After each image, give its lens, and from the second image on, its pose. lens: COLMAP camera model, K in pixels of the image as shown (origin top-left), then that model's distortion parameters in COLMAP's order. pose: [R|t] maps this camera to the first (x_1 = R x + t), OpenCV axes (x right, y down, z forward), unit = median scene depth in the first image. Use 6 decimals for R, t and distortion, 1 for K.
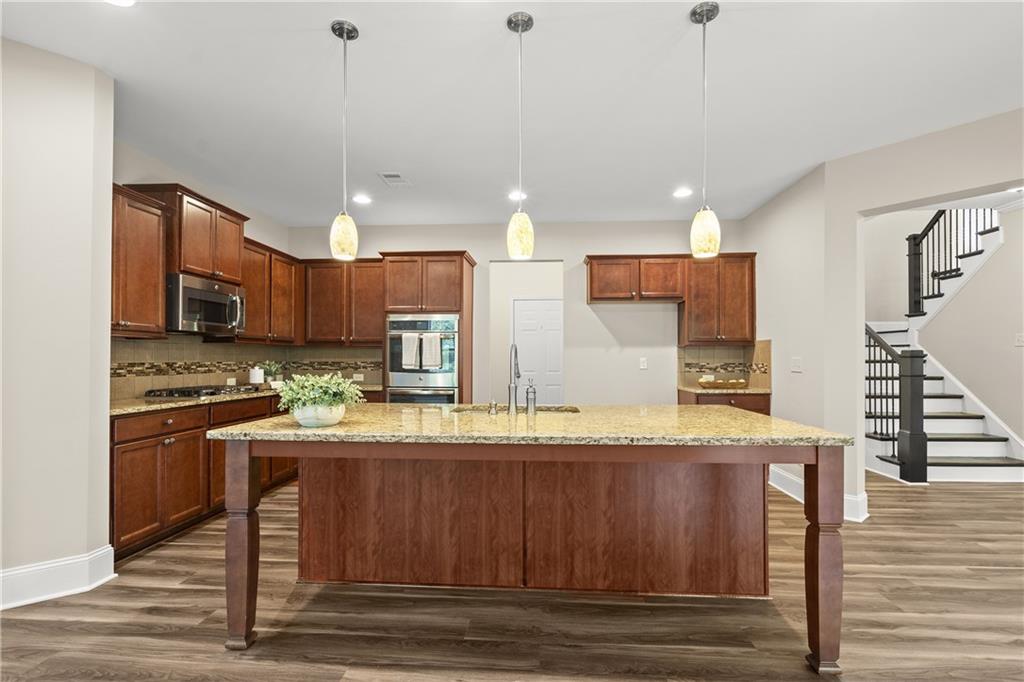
lens RADIAL K [[474.9, 0, 514.9], [0, 474.9, 355.8], [0, 0, 1]] dist [-0.004497, -0.000324]
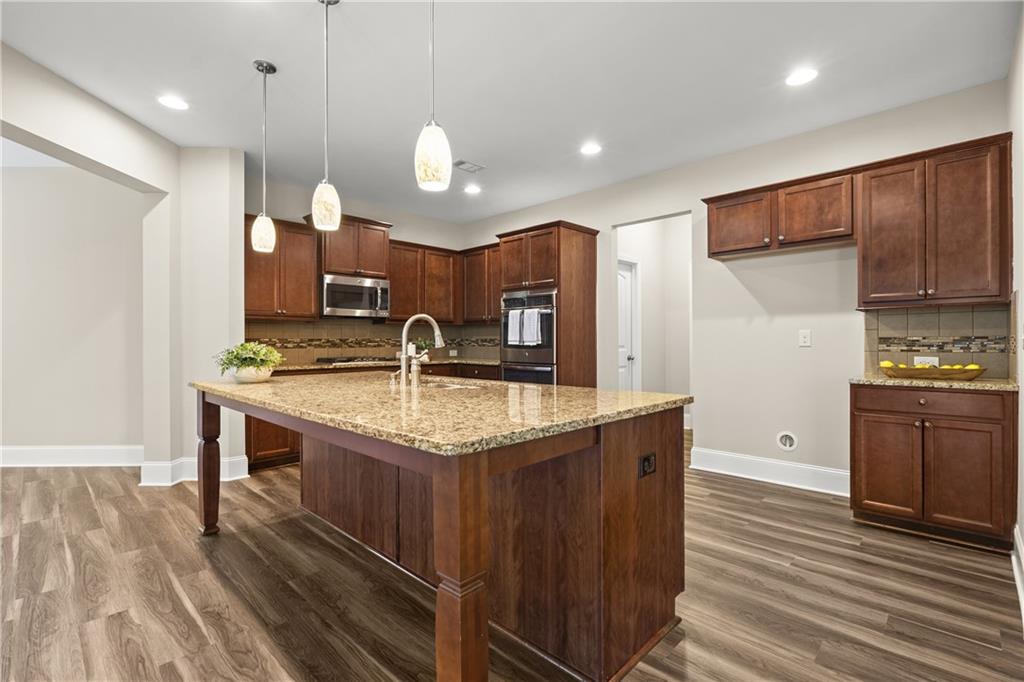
lens RADIAL K [[471.3, 0, 512.0], [0, 471.3, 341.0], [0, 0, 1]] dist [-0.004390, -0.000170]
pose [[0.759429, -0.003484, -0.650581, 0.451589], [0.008837, 0.999949, 0.004961, 0.014850], [0.650530, -0.009517, 0.759421, 0.228987]]
